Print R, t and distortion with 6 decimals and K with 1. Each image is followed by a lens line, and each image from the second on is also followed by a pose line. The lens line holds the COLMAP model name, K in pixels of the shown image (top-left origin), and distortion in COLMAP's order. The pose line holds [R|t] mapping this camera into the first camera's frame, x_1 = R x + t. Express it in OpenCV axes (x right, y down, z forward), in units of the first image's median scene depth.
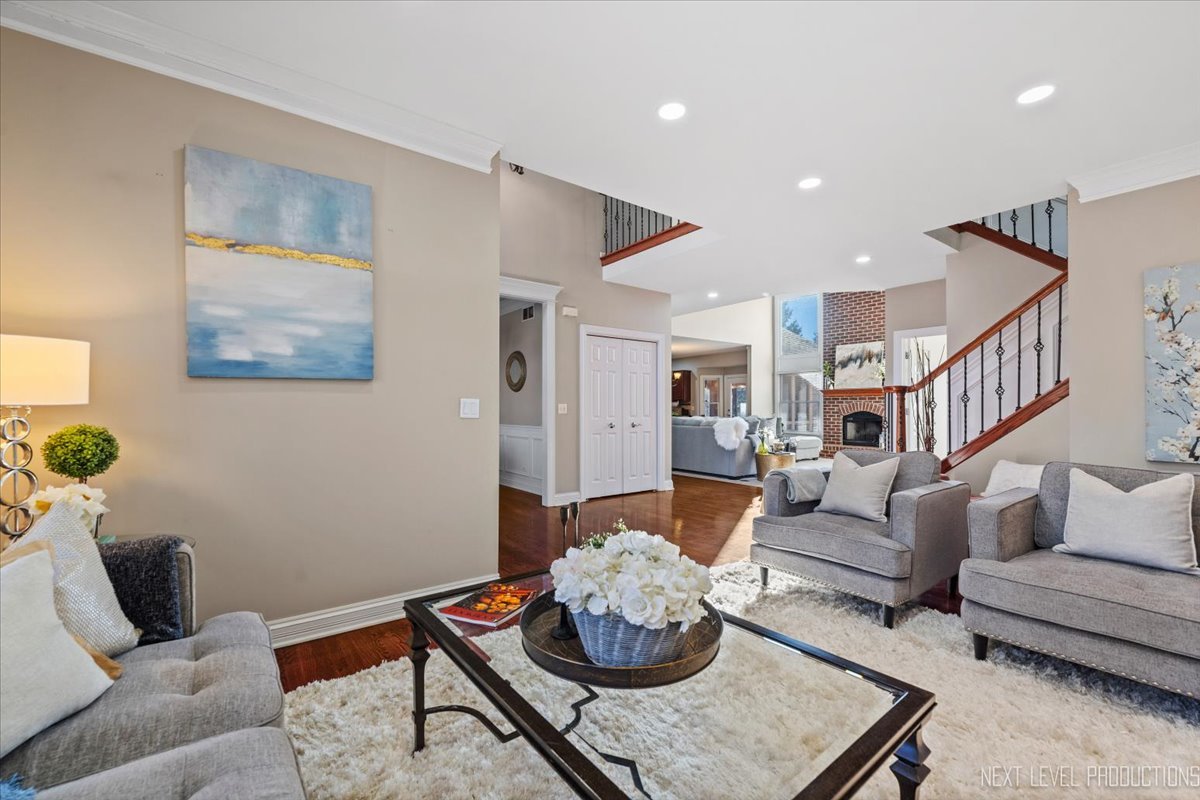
lens RADIAL K [[490.5, 0, 591.5], [0, 490.5, 405.8], [0, 0, 1]] dist [-0.008389, -0.000177]
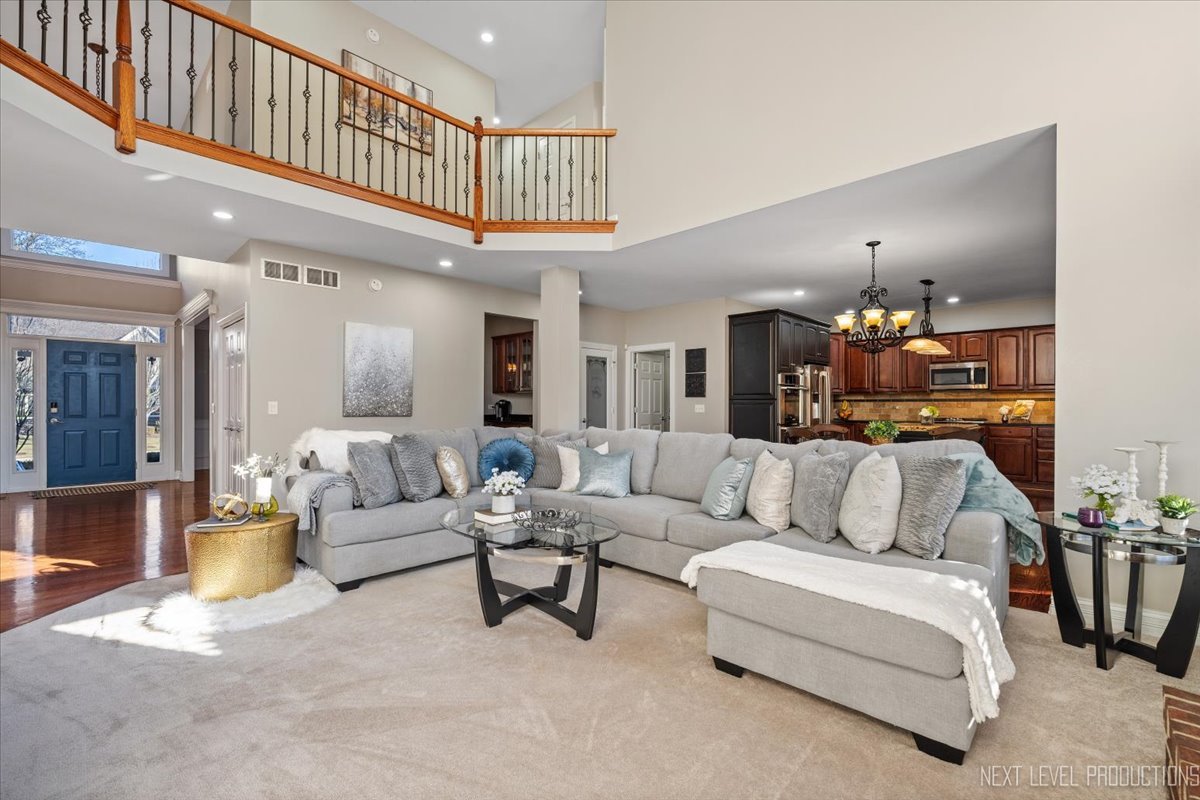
lens RADIAL K [[514.7, 0, 594.5], [0, 514.7, 405.2], [0, 0, 1]] dist [-0.004167, -0.000123]
pose [[0.156050, 0.000436, -0.987749, 0.559236], [0.005195, 0.999986, 0.001263, 0.000762], [0.987736, -0.005328, 0.156045, 0.814919]]
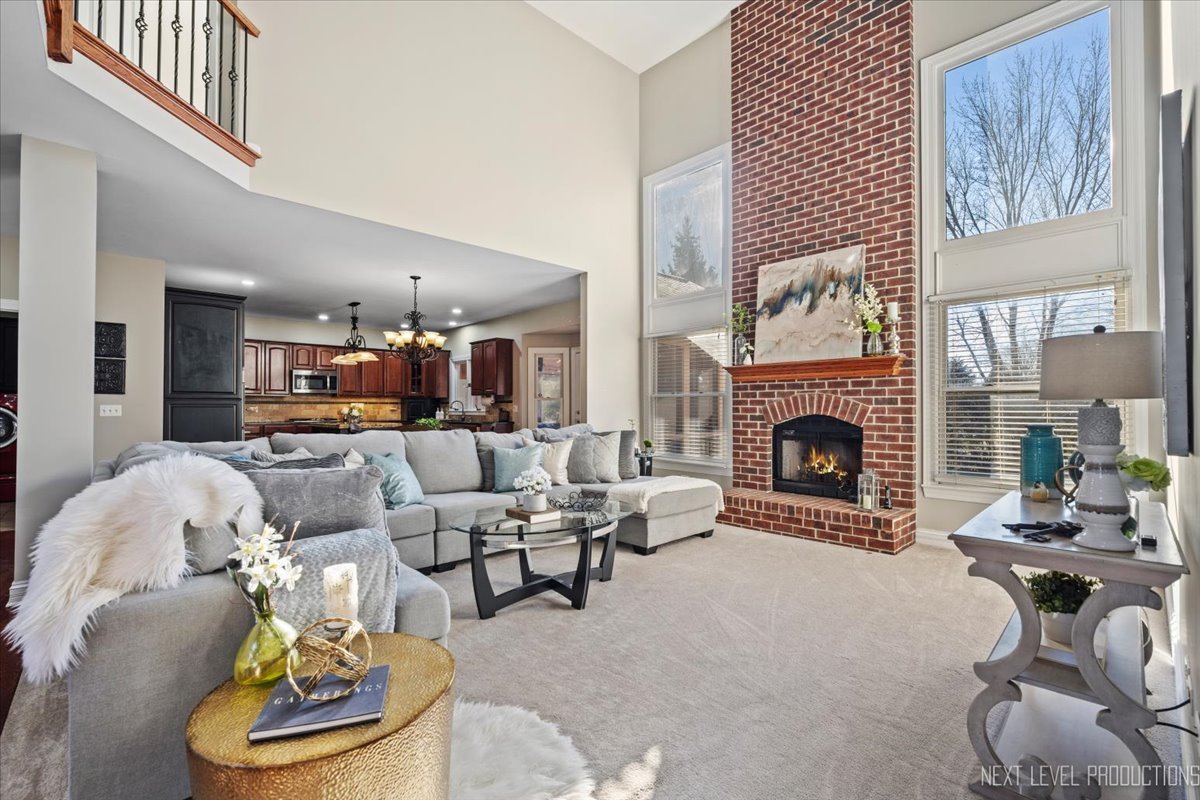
lens RADIAL K [[514.7, 0, 594.5], [0, 514.7, 405.2], [0, 0, 1]] dist [-0.004167, -0.000123]
pose [[0.993159, -0.000602, 0.116765, 0.298357], [0.000905, 0.999996, -0.002545, 0.003533], [-0.116763, 0.002633, 0.993156, 0.556020]]
